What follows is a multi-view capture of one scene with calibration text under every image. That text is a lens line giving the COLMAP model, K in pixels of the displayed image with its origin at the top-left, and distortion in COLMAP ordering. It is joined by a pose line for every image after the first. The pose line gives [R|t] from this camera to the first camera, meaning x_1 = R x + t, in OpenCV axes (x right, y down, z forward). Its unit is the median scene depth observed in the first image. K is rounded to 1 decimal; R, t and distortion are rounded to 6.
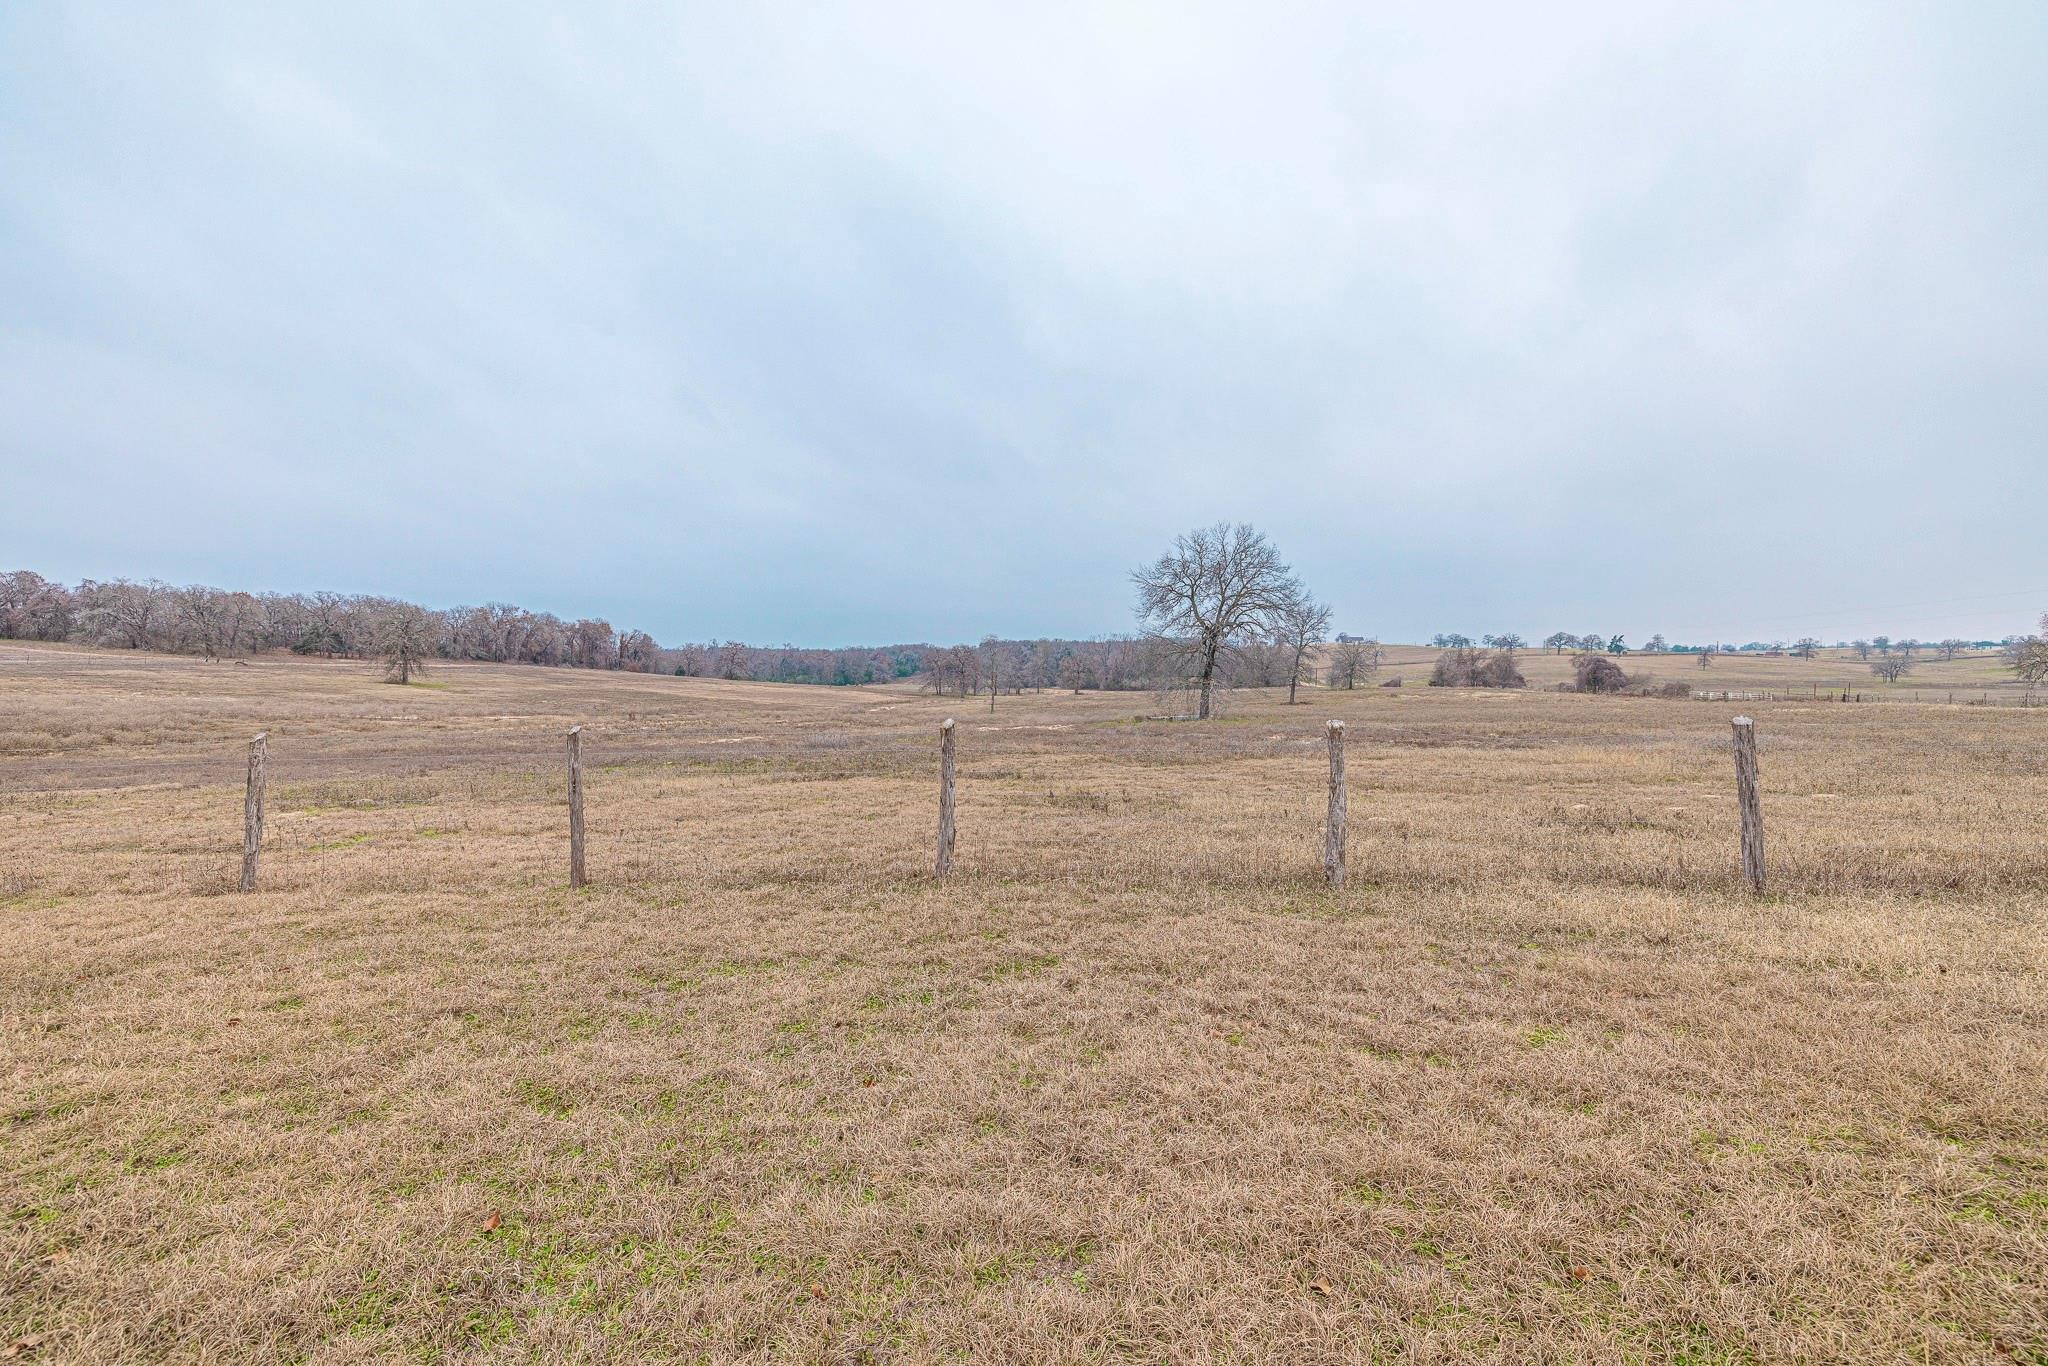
lens RADIAL K [[863.4, 0, 1016.6], [0, 863.4, 678.0], [0, 0, 1]] dist [0.004794, -0.000958]
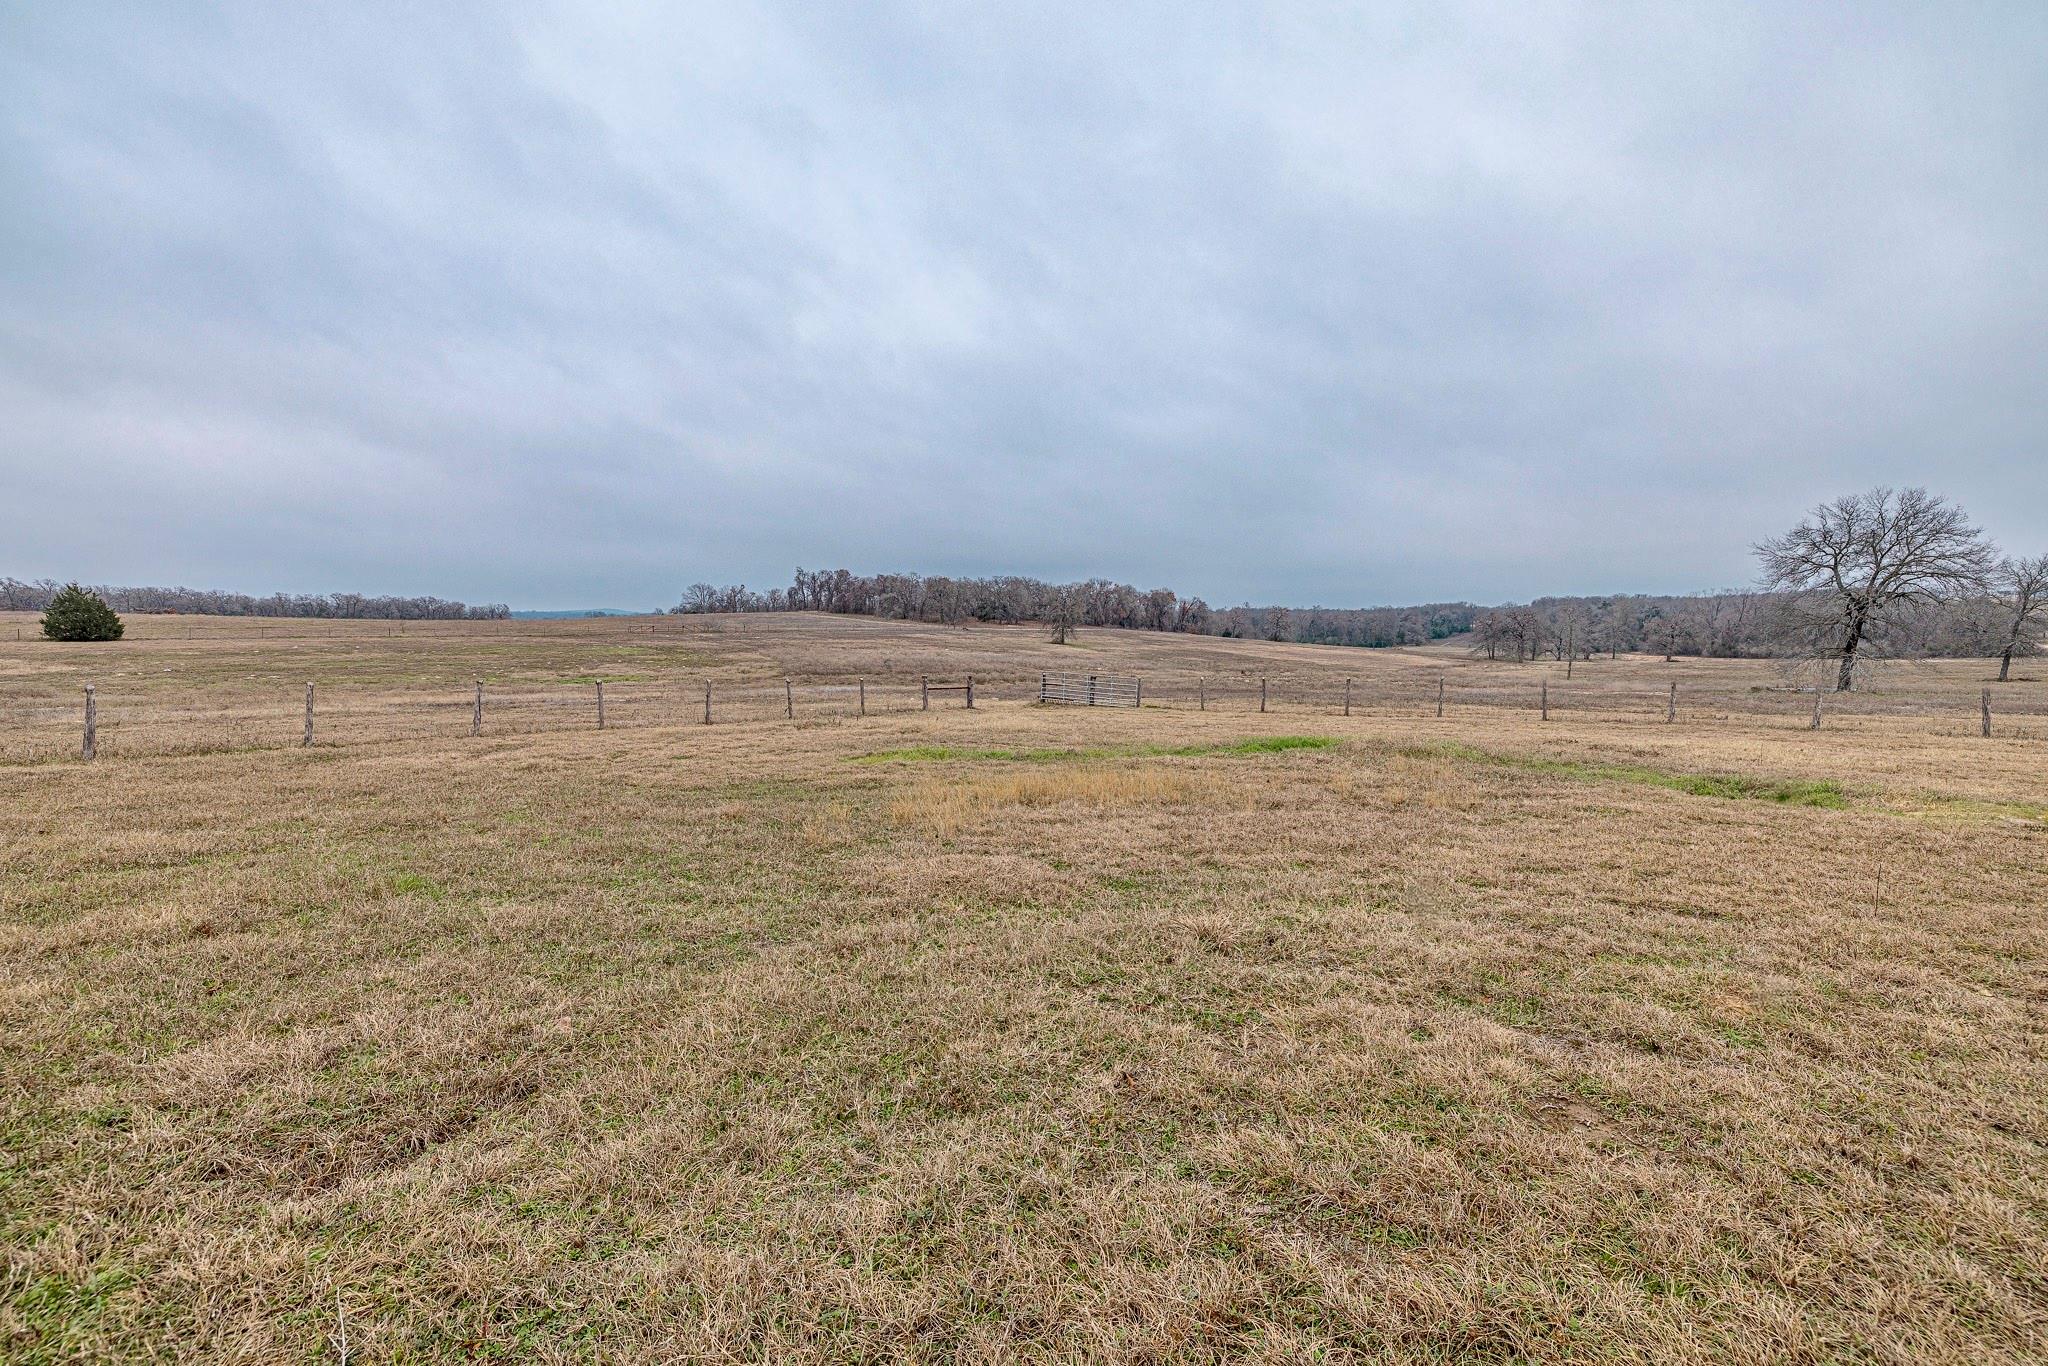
lens RADIAL K [[863.4, 0, 1020.6], [0, 863.4, 685.3], [0, 0, 1]] dist [0.004794, -0.000958]
pose [[0.842489, 0.036375, -0.537484, -0.029480], [-0.006494, 0.998331, 0.057383, -0.007360], [0.538675, -0.044854, 0.841319, -0.233948]]
